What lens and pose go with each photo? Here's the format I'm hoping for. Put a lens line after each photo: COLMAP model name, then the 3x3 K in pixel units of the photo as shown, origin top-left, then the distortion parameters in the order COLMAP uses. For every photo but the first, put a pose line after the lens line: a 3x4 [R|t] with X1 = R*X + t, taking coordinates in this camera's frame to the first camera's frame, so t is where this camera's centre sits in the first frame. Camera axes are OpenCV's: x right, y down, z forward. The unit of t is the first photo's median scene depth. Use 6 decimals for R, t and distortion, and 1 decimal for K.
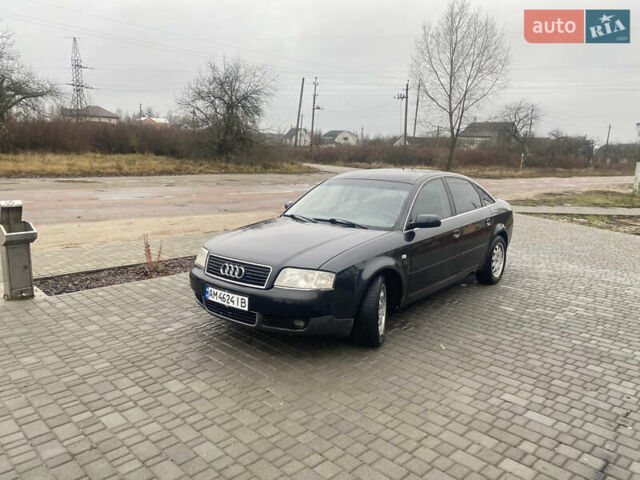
lens RADIAL K [[490.7, 0, 323.2], [0, 490.7, 241.1], [0, 0, 1]] dist [0.004725, -0.003299]
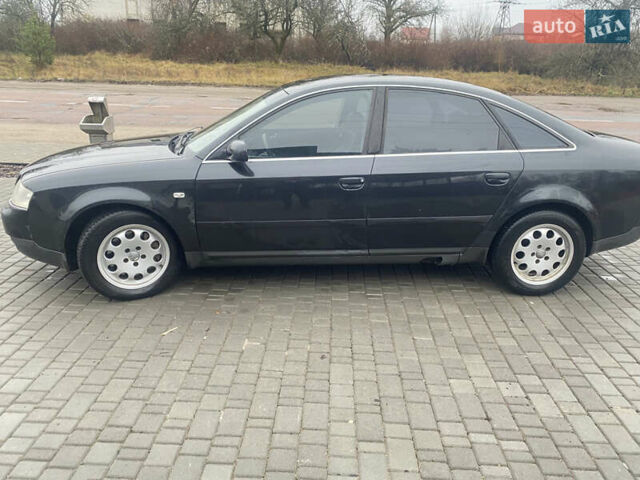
lens RADIAL K [[490.7, 0, 321.7], [0, 490.7, 236.4], [0, 0, 1]] dist [0.004725, -0.003299]
pose [[0.681672, 0.237585, -0.692009, 0.358501], [-0.137977, 0.970583, 0.197311, -0.034589], [0.718530, -0.039020, 0.694401, 0.293816]]
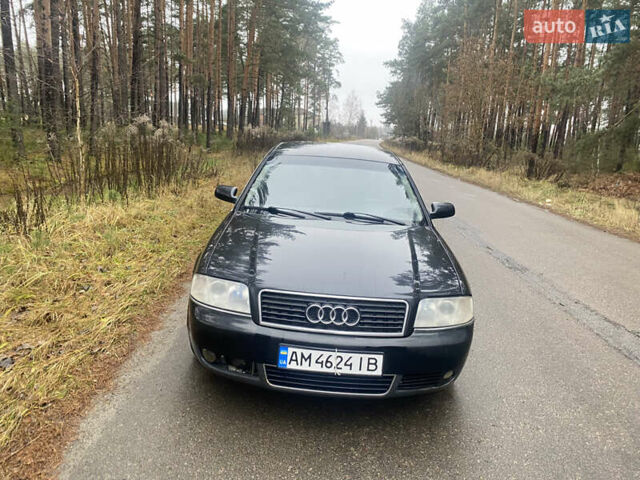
lens RADIAL K [[490.7, 0, 315.8], [0, 490.7, 236.6], [0, 0, 1]] dist [0.004725, -0.003299]
pose [[0.796216, -0.087821, 0.598605, -0.224167], [0.047009, 0.995398, 0.083507, -0.035419], [-0.603183, -0.038350, 0.796680, 0.212711]]
